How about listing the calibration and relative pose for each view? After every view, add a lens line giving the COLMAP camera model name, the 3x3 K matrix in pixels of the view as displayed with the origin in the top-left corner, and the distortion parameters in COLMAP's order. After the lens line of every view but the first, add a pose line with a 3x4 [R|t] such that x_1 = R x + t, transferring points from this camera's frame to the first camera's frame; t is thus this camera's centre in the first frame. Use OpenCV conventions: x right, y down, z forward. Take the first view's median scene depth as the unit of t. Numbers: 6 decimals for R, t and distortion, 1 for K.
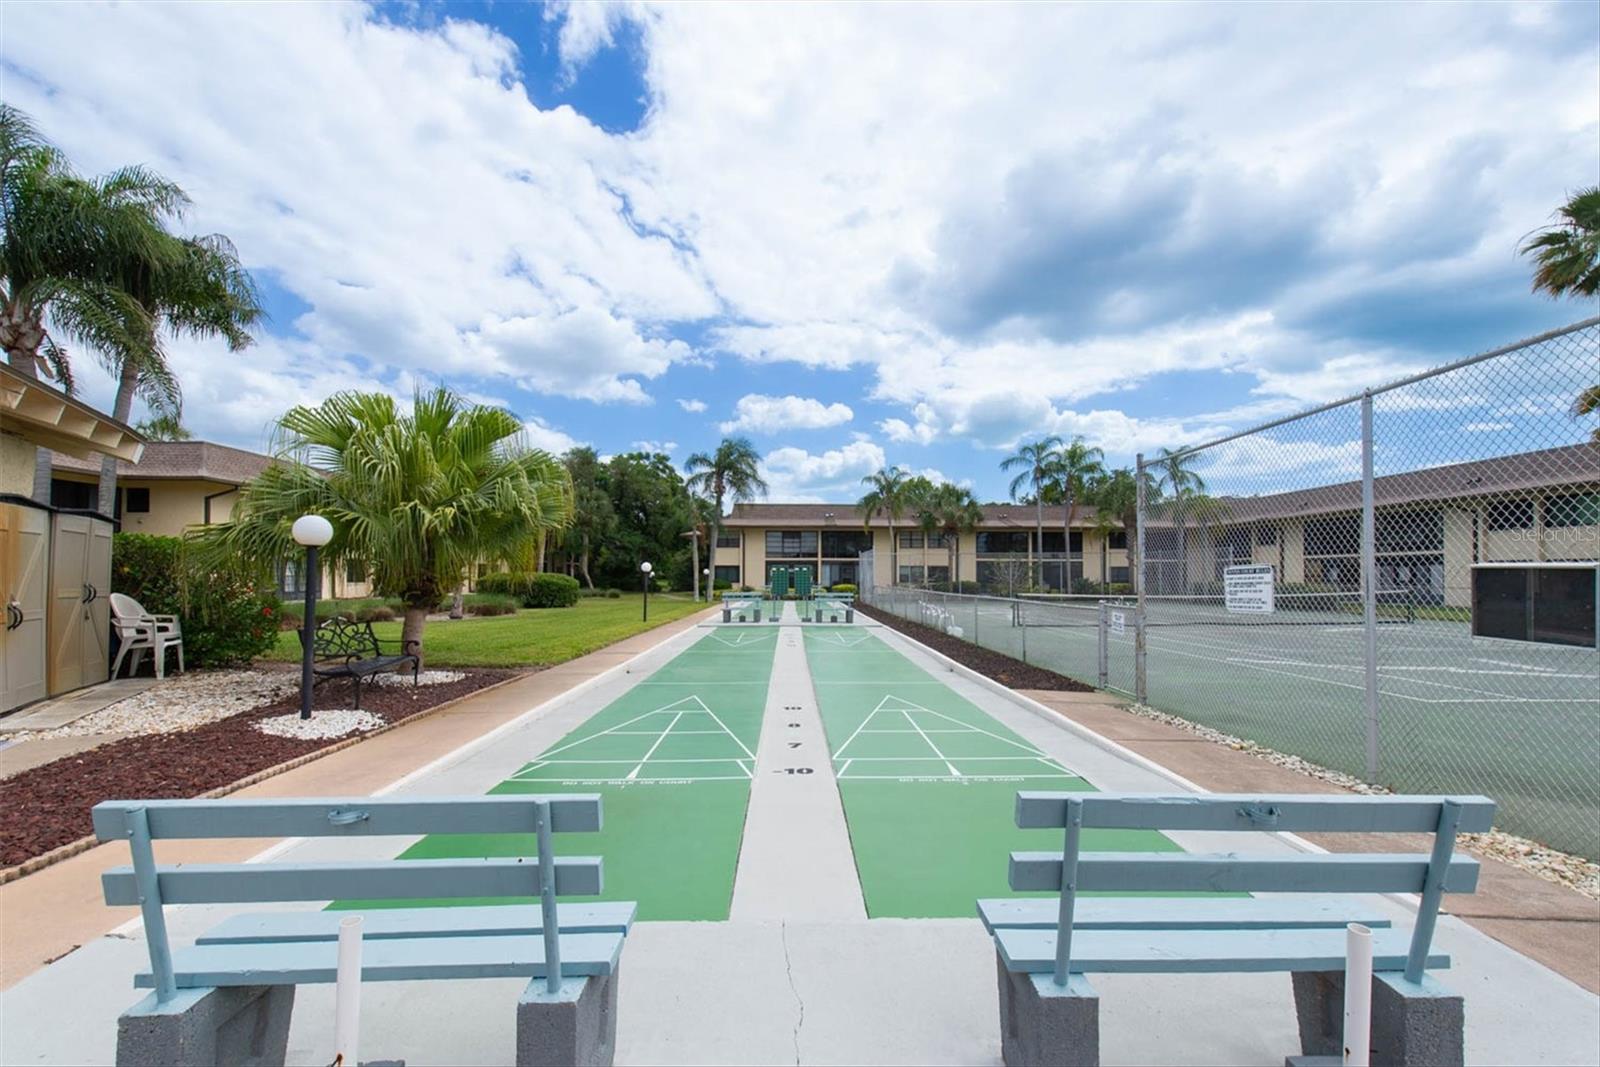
lens RADIAL K [[639.9, 0, 807.0], [0, 639.9, 566.9], [0, 0, 1]] dist [0.003346, -0.000603]
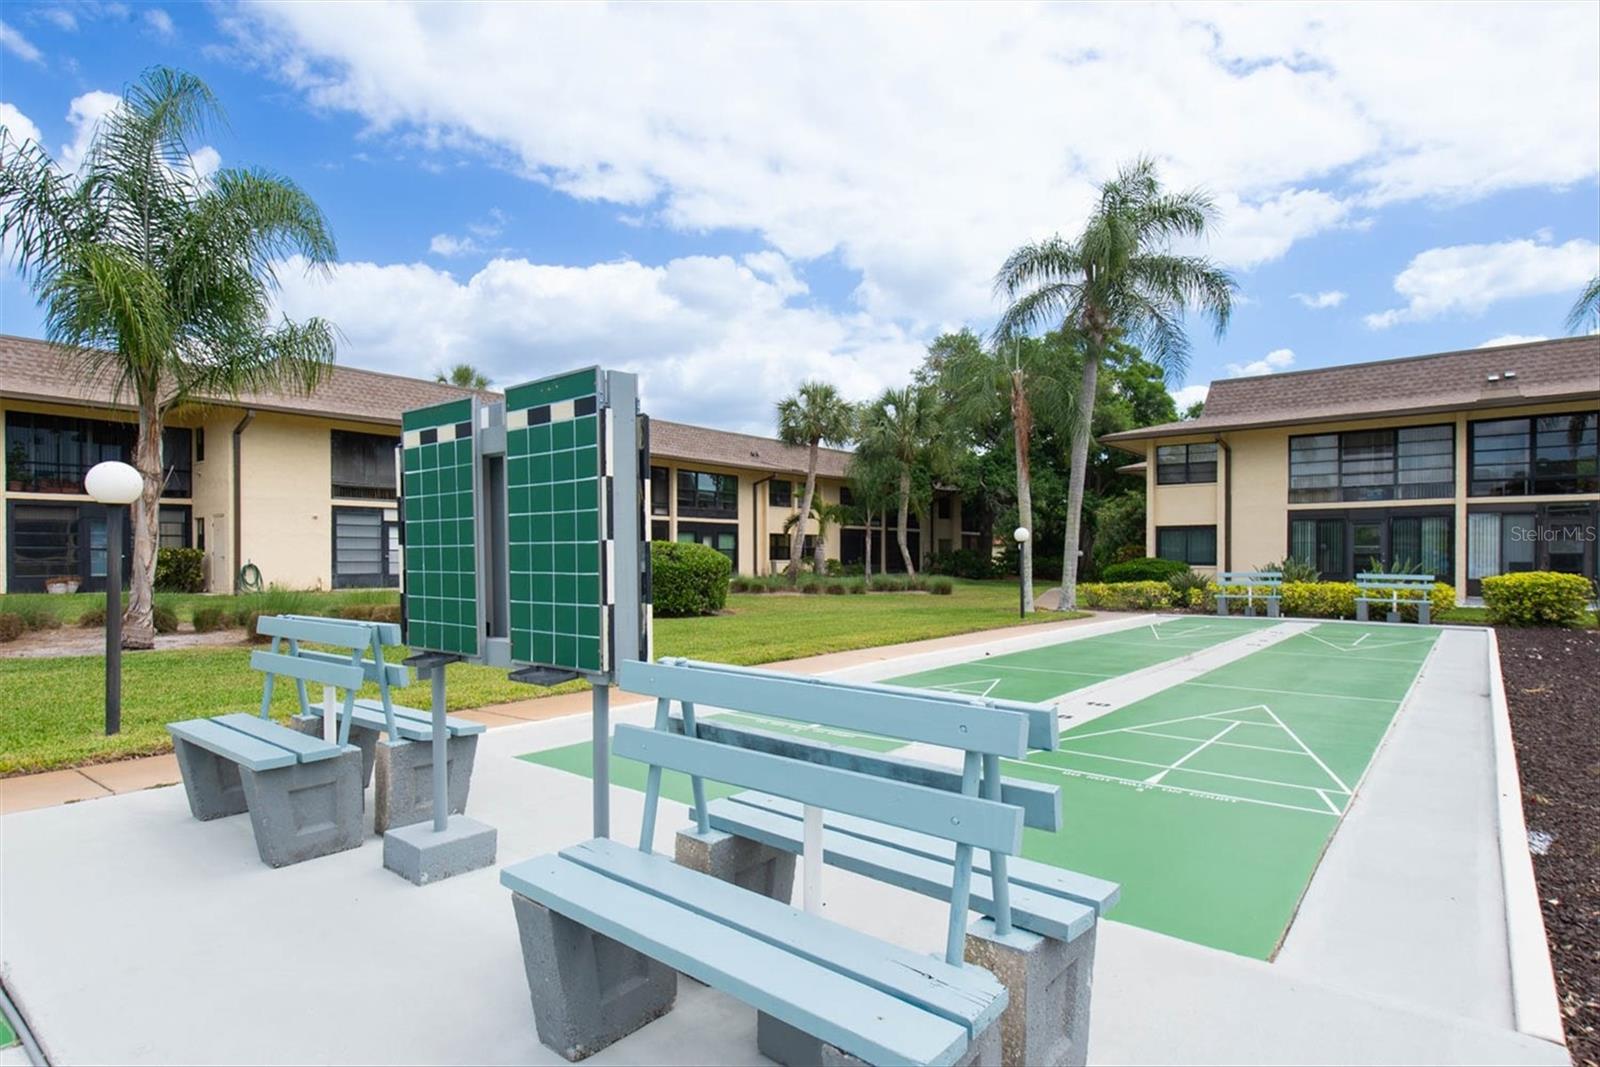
lens RADIAL K [[820.9, 0, 799.9], [0, 820.9, 566.1], [0, 0, 1]] dist [0.002083, -0.000246]
pose [[0.740076, 0.006162, -0.672495, 0.055228], [0.011421, 0.999699, 0.021728, 0.010214], [0.672427, -0.023761, 0.739782, 0.413458]]
